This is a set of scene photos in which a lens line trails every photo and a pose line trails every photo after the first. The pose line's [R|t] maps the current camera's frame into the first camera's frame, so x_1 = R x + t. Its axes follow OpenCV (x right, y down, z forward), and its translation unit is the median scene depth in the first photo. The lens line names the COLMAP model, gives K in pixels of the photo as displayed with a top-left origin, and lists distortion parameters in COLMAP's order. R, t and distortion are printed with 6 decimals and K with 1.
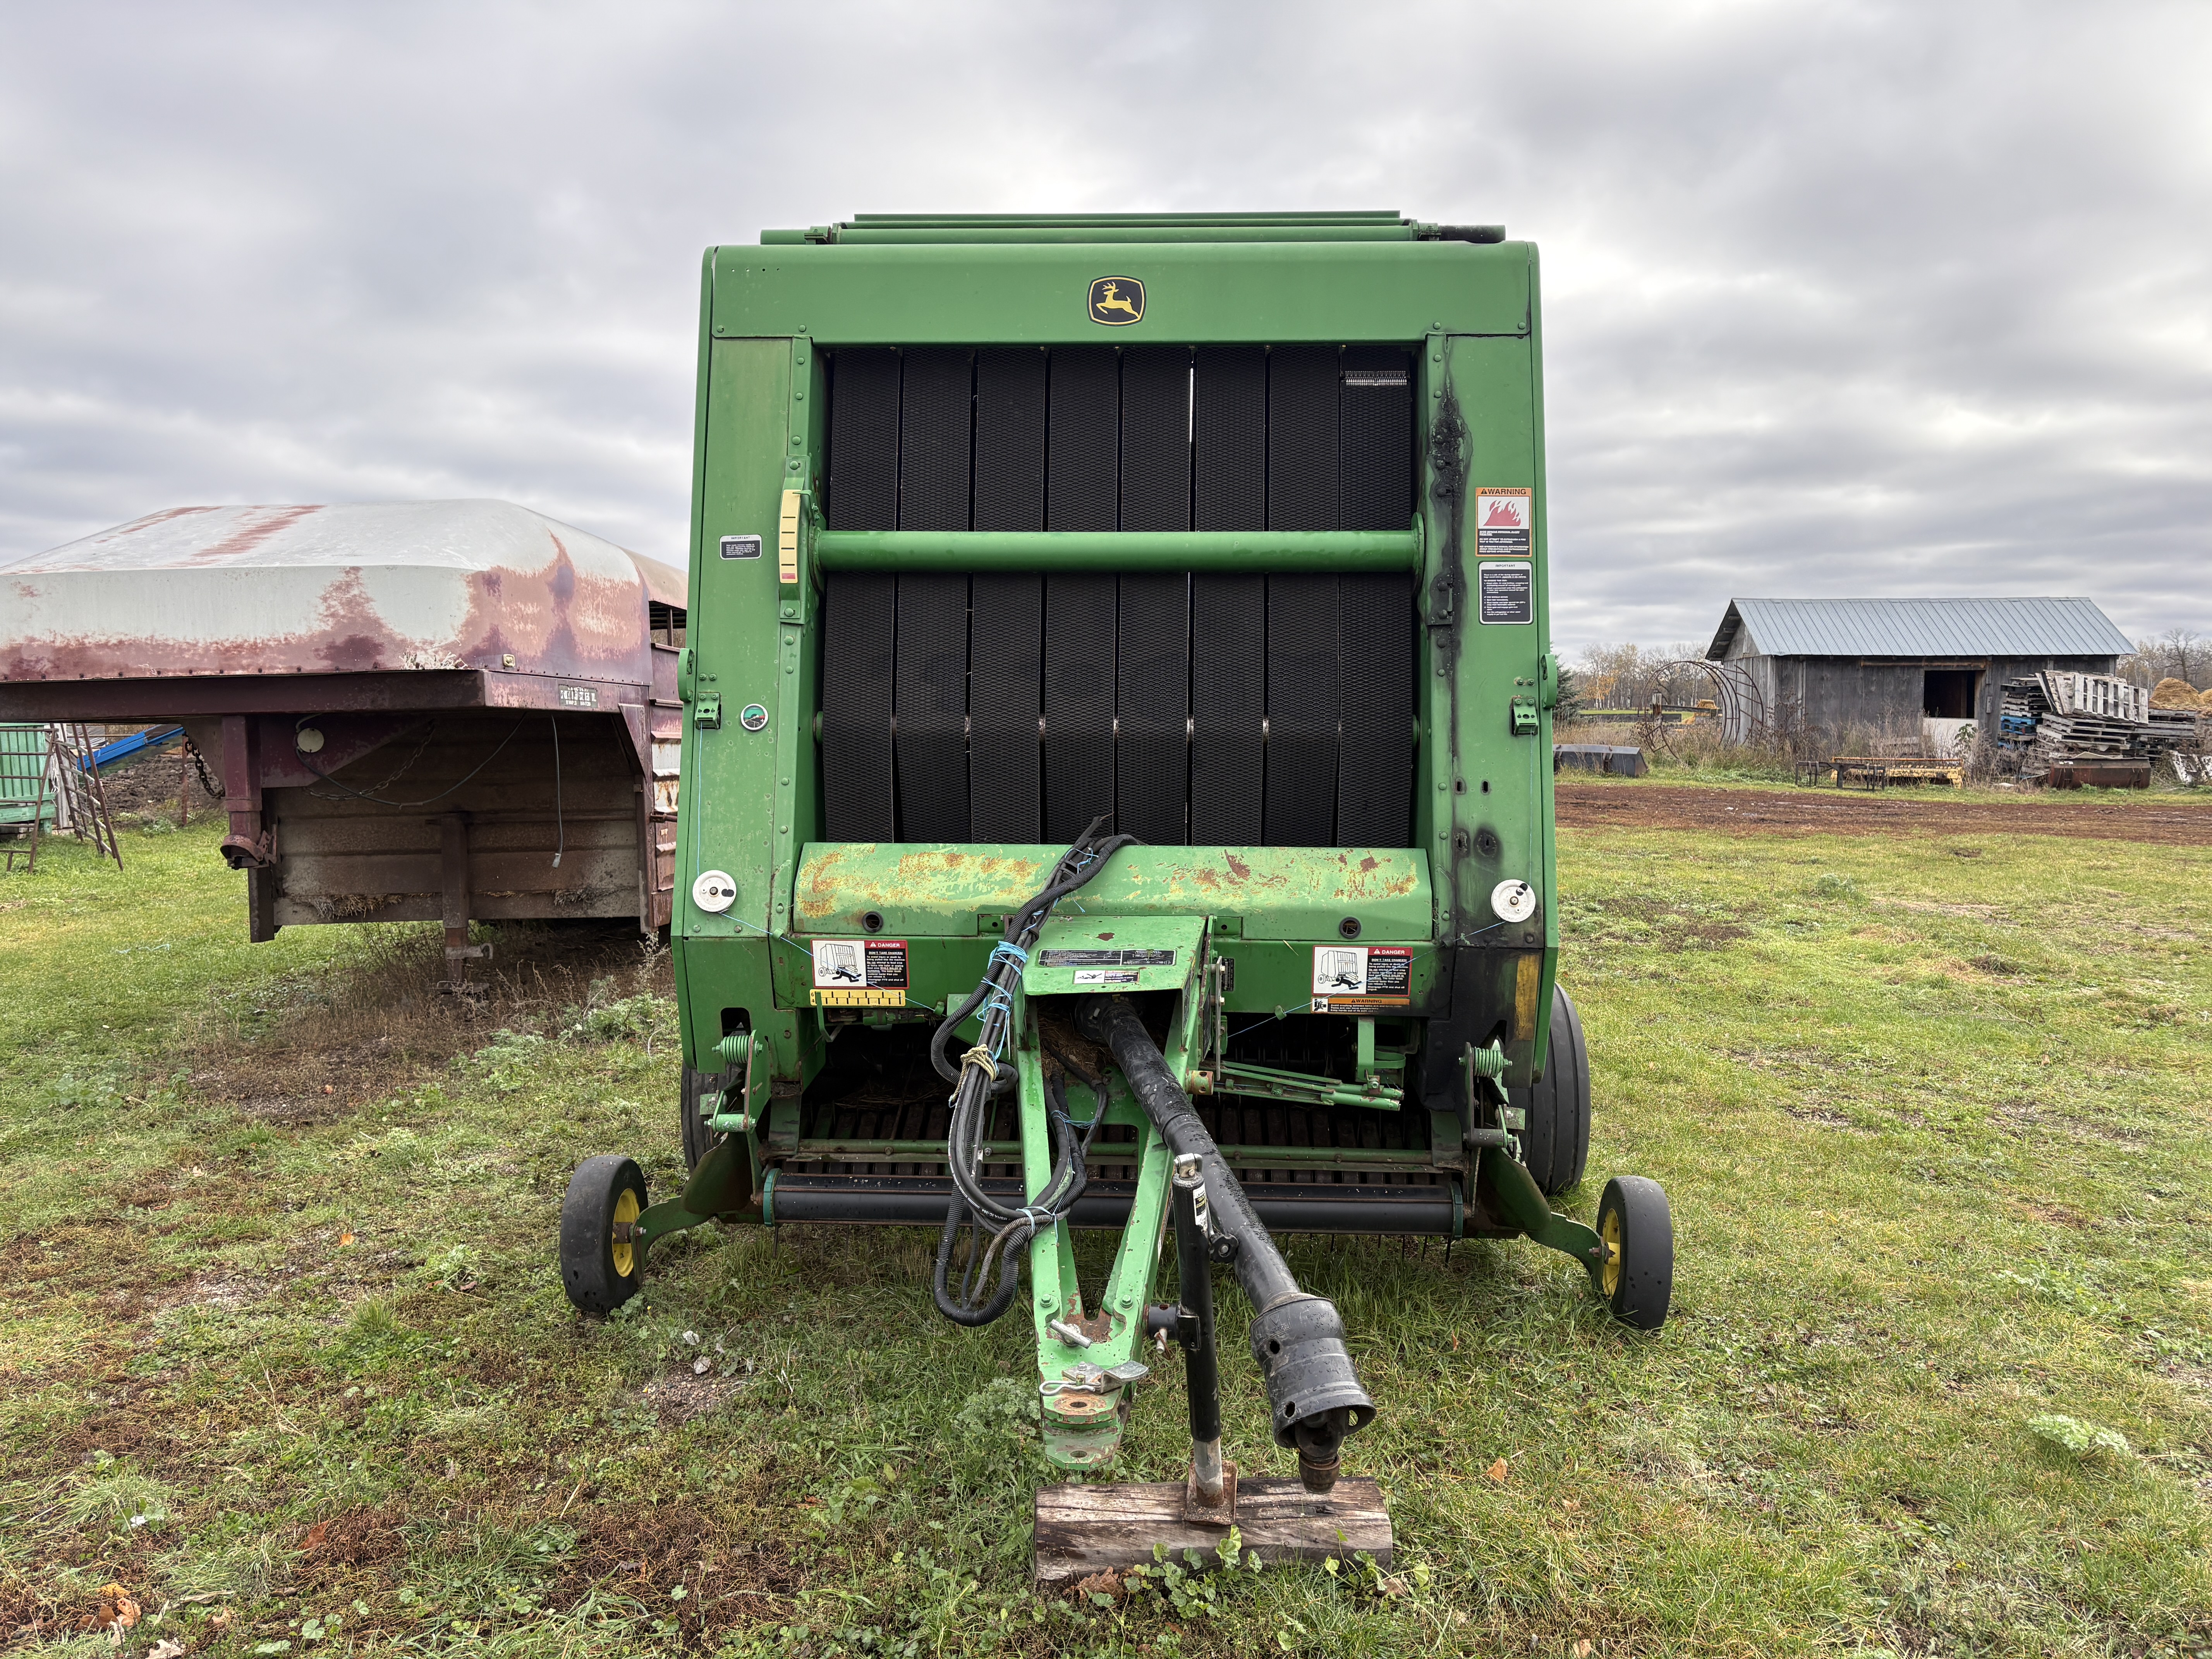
lens RADIAL K [[1696.7, 0, 1099.7], [0, 1696.7, 800.5], [0, 0, 1]] dist [0.077185, -0.081320]
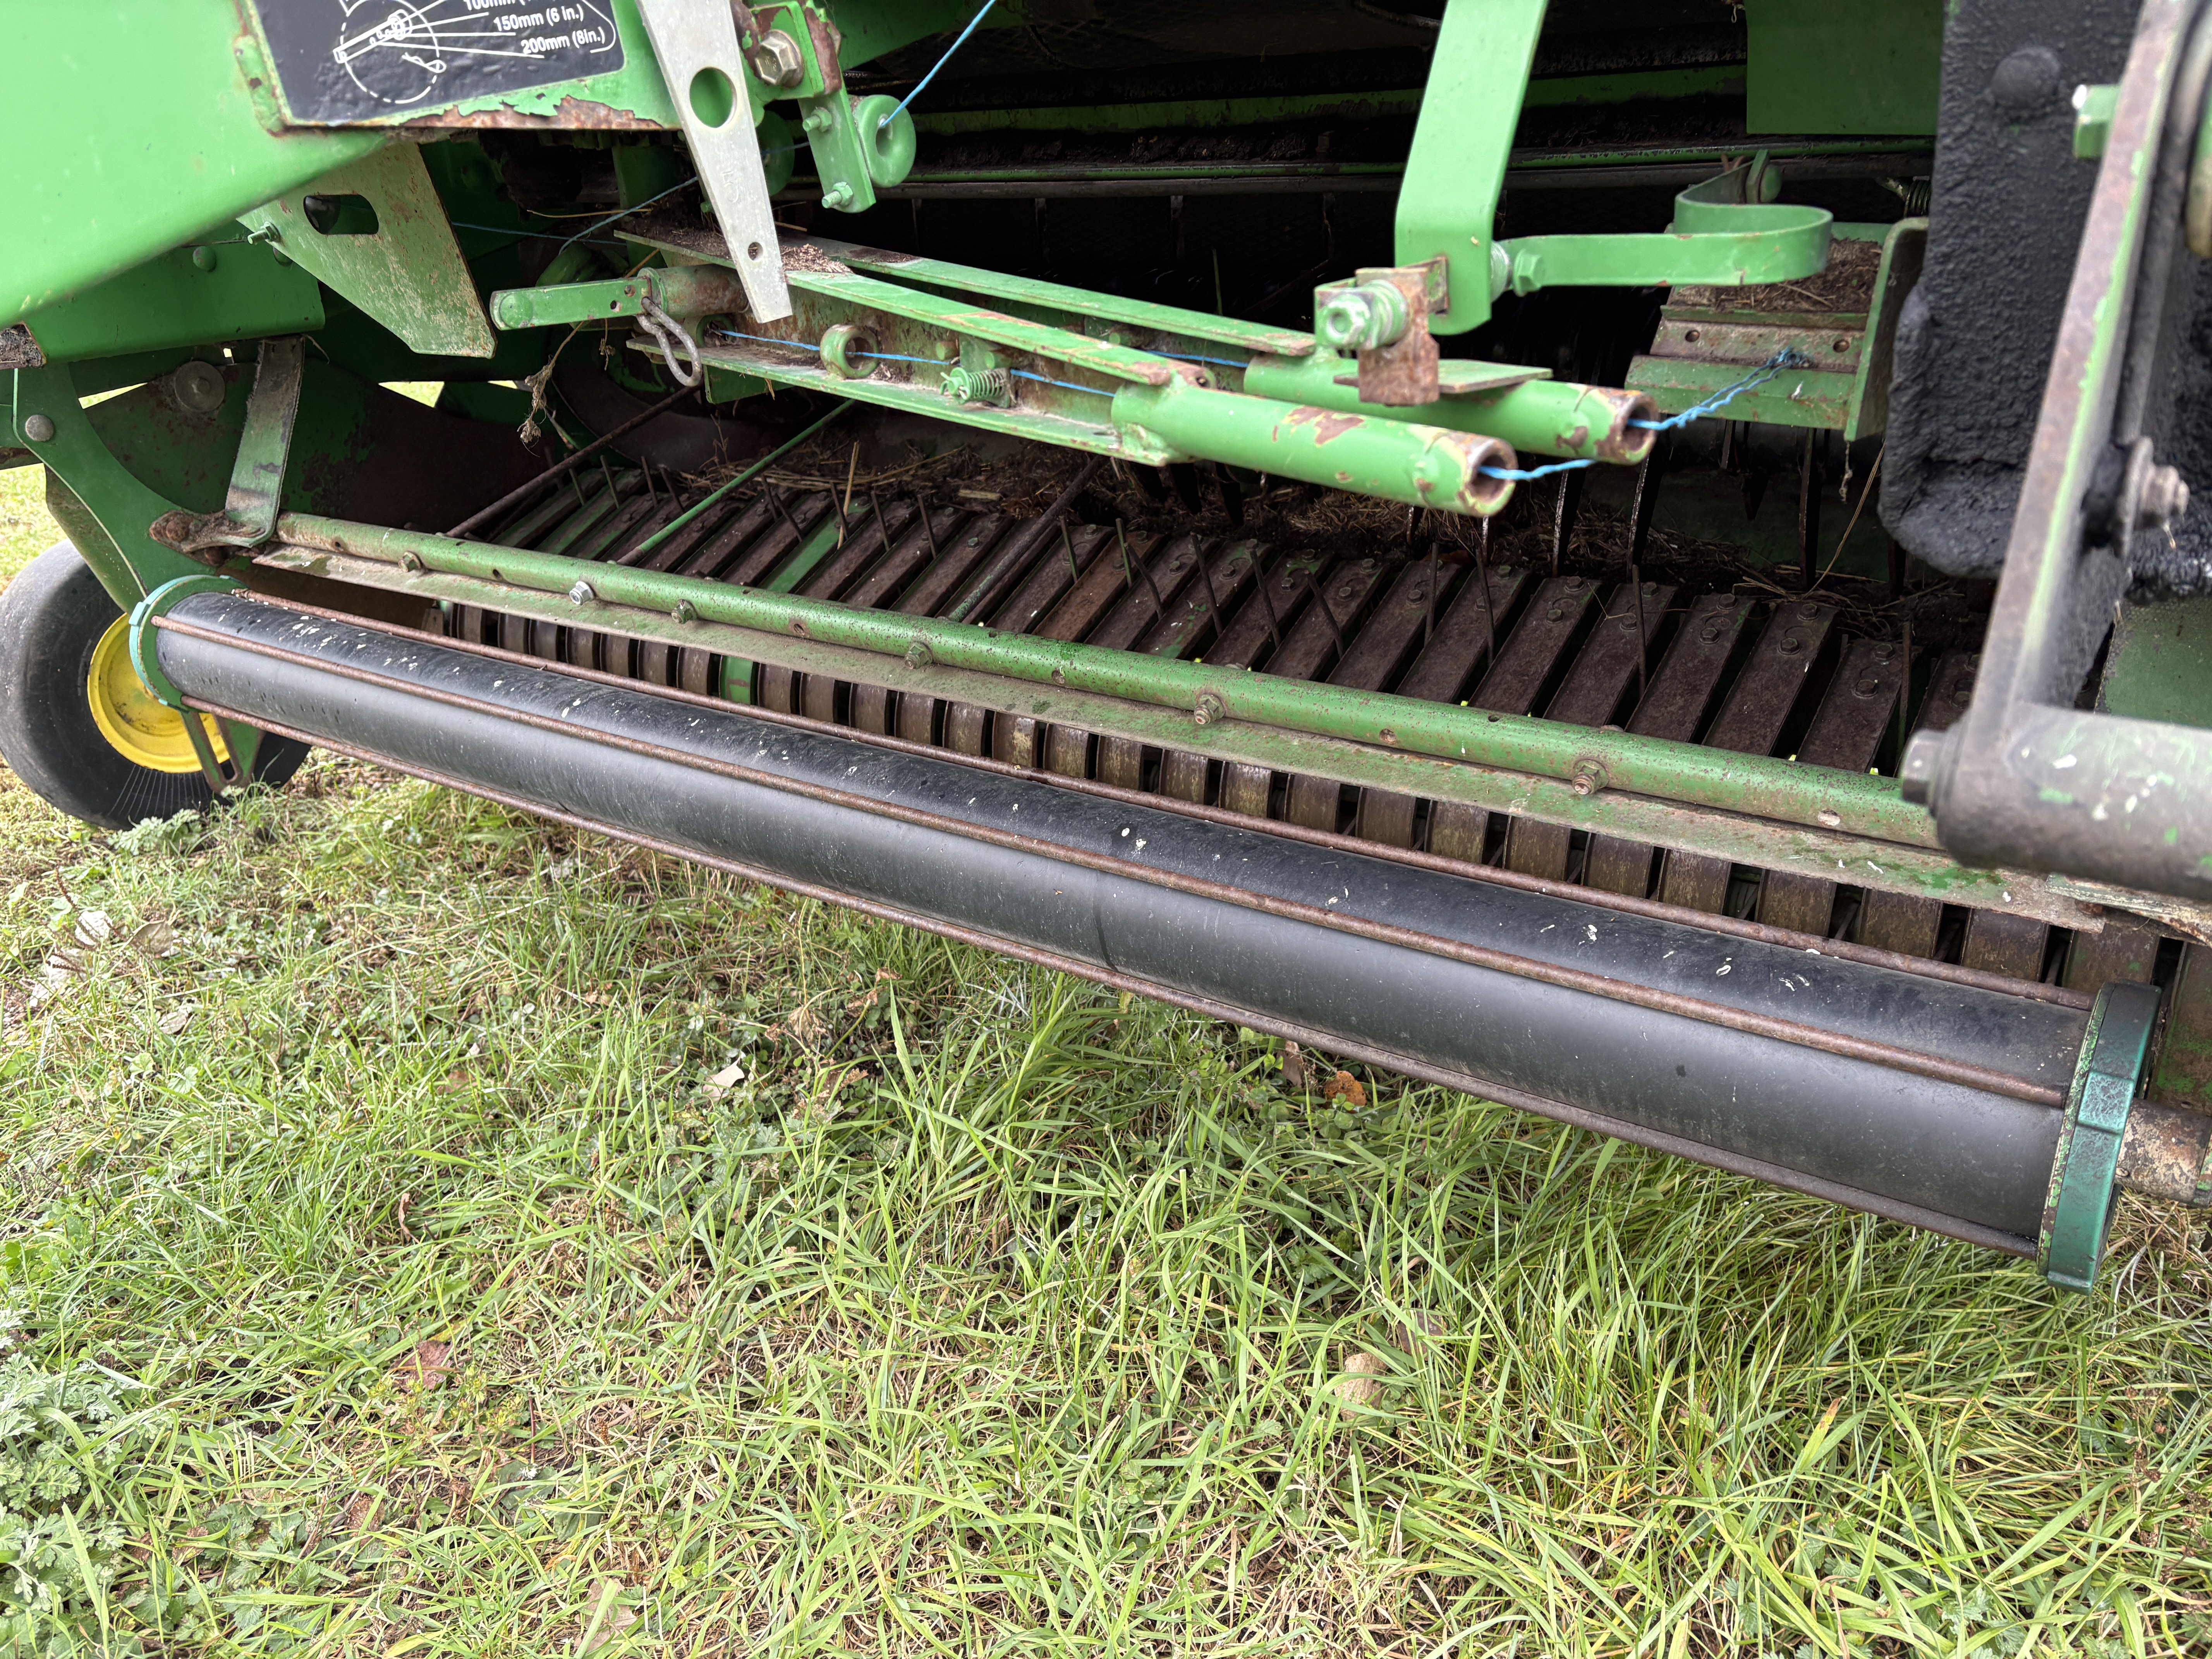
lens RADIAL K [[1678.0, 0, 1119.8], [0, 1678.0, 826.1], [0, 0, 1]] dist [0.066408, -0.079676]
pose [[0.837671, 0.173606, -0.517849, 0.216255], [-0.007596, 0.951750, 0.306782, 0.156495], [0.546122, -0.253049, 0.798572, 0.829889]]
